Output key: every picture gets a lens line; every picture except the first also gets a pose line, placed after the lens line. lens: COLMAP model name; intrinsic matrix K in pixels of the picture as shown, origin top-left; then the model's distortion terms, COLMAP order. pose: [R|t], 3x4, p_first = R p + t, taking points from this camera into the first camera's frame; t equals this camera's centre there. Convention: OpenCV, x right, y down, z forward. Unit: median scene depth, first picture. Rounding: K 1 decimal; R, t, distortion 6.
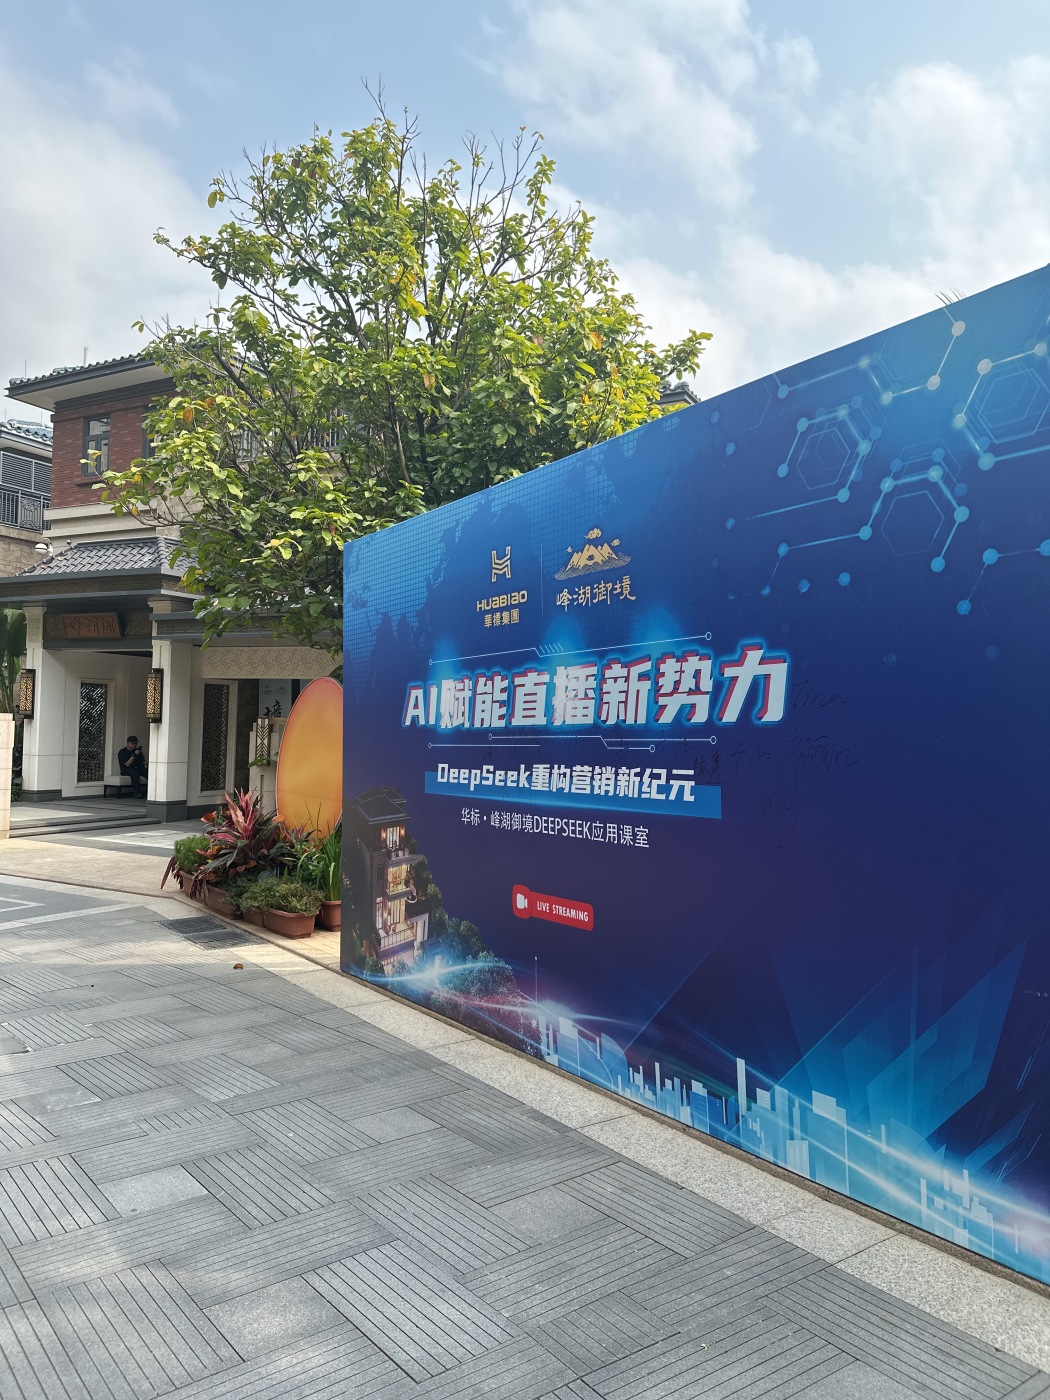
lens RADIAL K [[978.7, 0, 516.6], [0, 978.7, 702.6], [0, 0, 1]] dist [0.141594, -0.231253]
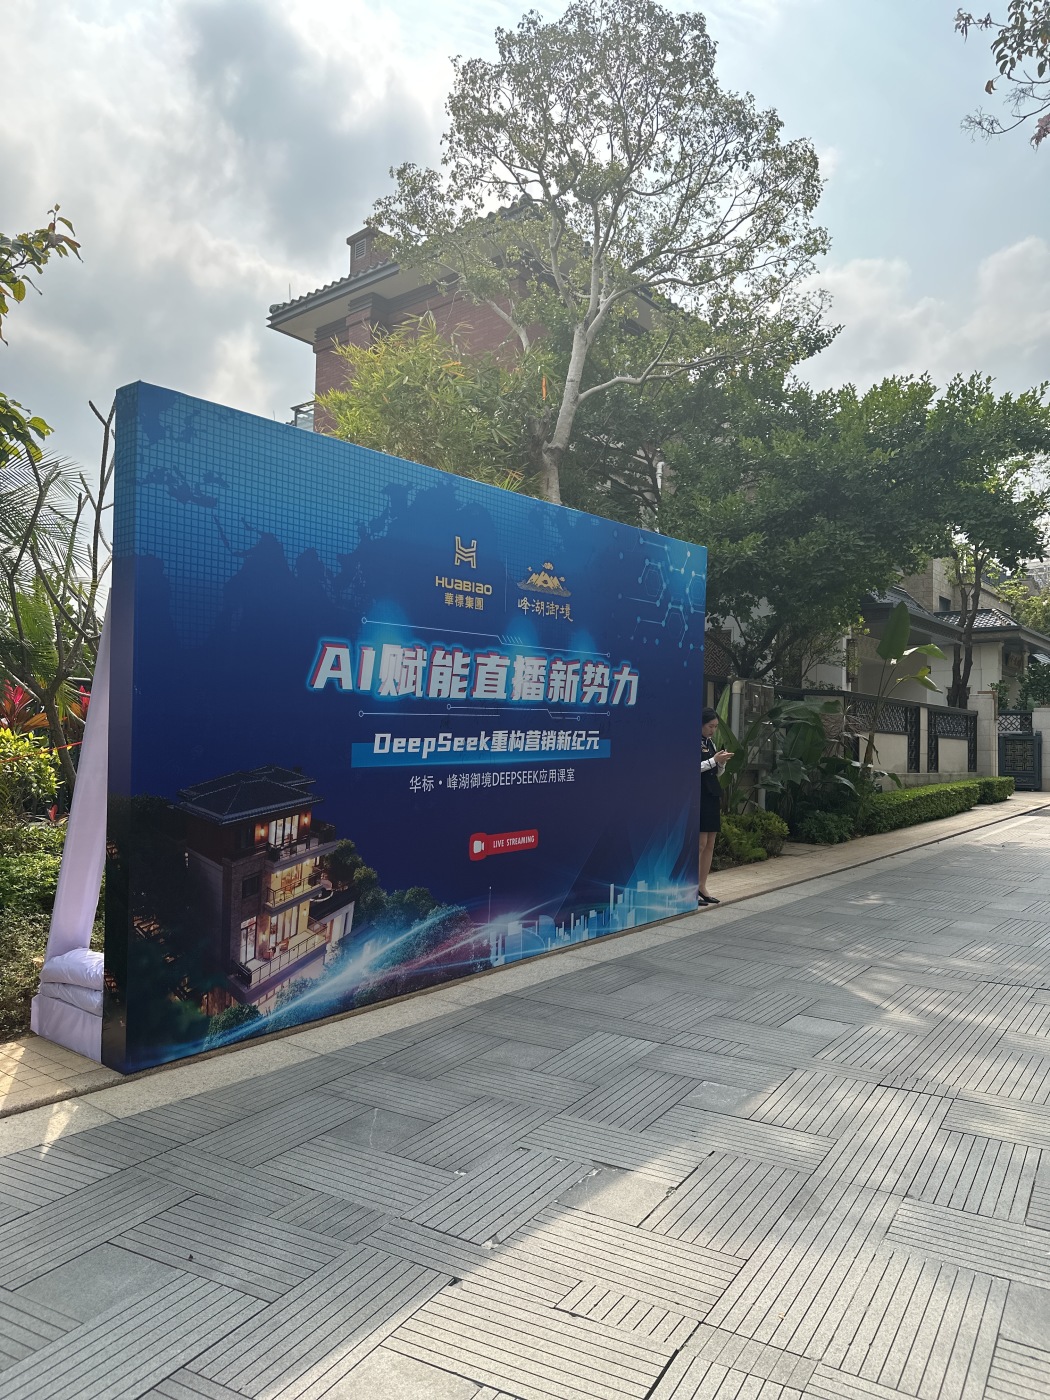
lens RADIAL K [[978.7, 0, 516.6], [0, 978.7, 702.6], [0, 0, 1]] dist [0.141594, -0.231253]
pose [[-0.273675, 0.016464, 0.961681, -1.164234], [-0.048188, 0.998363, -0.030805, 0.064255], [-0.960614, -0.054772, -0.272434, 1.308515]]
